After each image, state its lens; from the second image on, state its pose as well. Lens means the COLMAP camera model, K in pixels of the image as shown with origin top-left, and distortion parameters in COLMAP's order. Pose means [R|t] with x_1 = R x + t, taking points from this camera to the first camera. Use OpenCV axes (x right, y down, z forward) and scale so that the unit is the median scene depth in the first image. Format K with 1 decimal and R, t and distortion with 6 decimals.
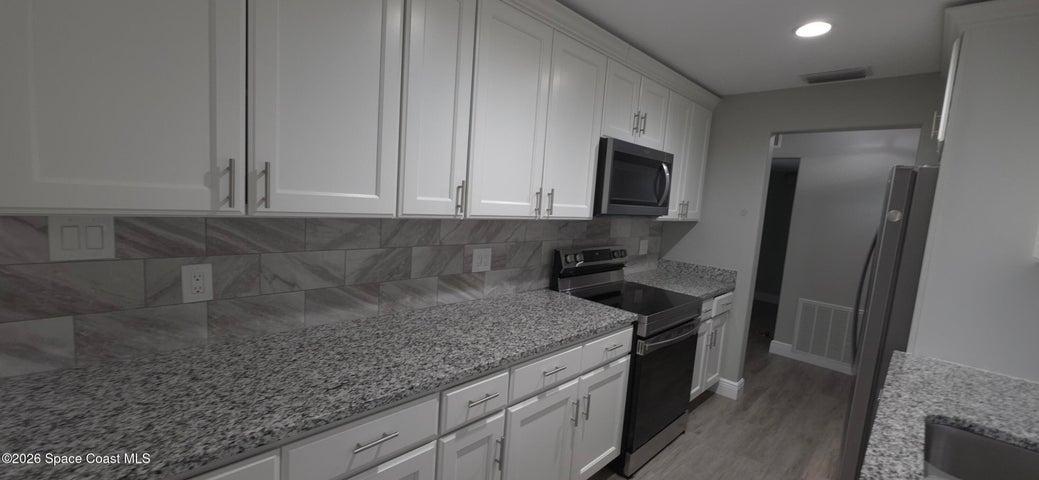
lens RADIAL K [[412.5, 0, 511.4], [0, 412.5, 239.5], [0, 0, 1]] dist [0.002648, -0.000400]
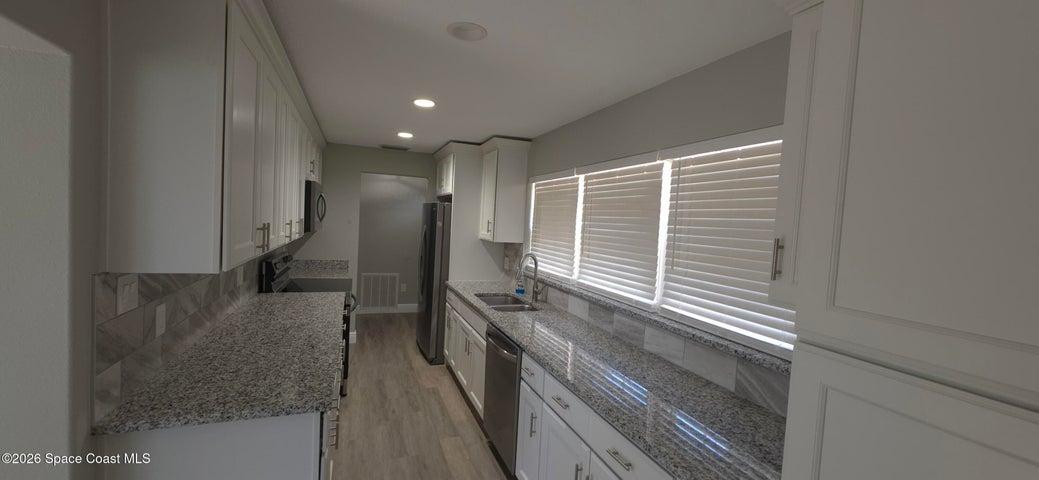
lens RADIAL K [[412.5, 0, 518.2], [0, 412.5, 235.4], [0, 0, 1]] dist [0.002648, -0.000400]
pose [[0.399391, -0.084826, 0.912848, -0.755834], [0.076191, 0.995337, 0.059156, -0.072081], [-0.913609, 0.045925, 0.403991, -0.249266]]
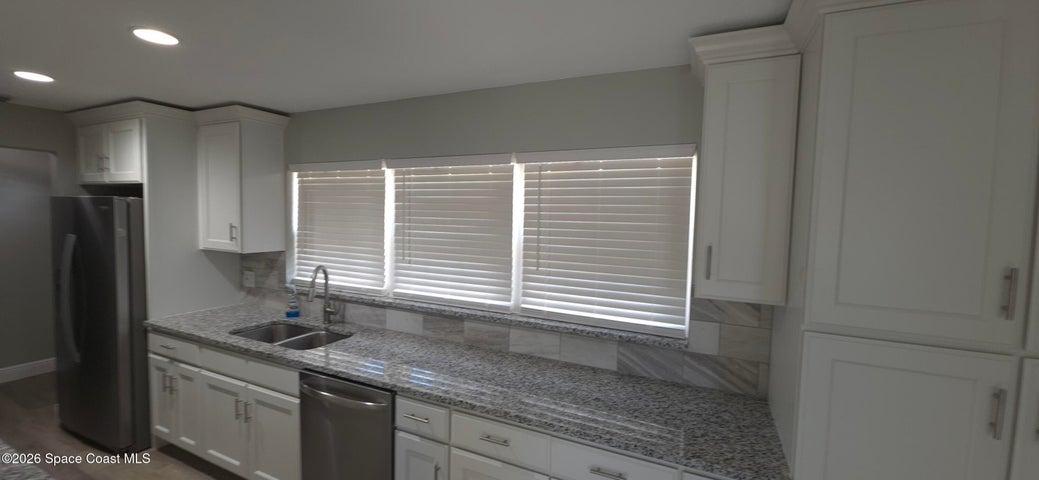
lens RADIAL K [[412.5, 0, 517.6], [0, 412.5, 236.2], [0, 0, 1]] dist [0.002648, -0.000400]
pose [[-0.344459, -0.132610, 0.929388, -0.653538], [0.056970, 0.985196, 0.161687, -0.146847], [-0.937071, 0.108642, -0.331805, 0.139832]]
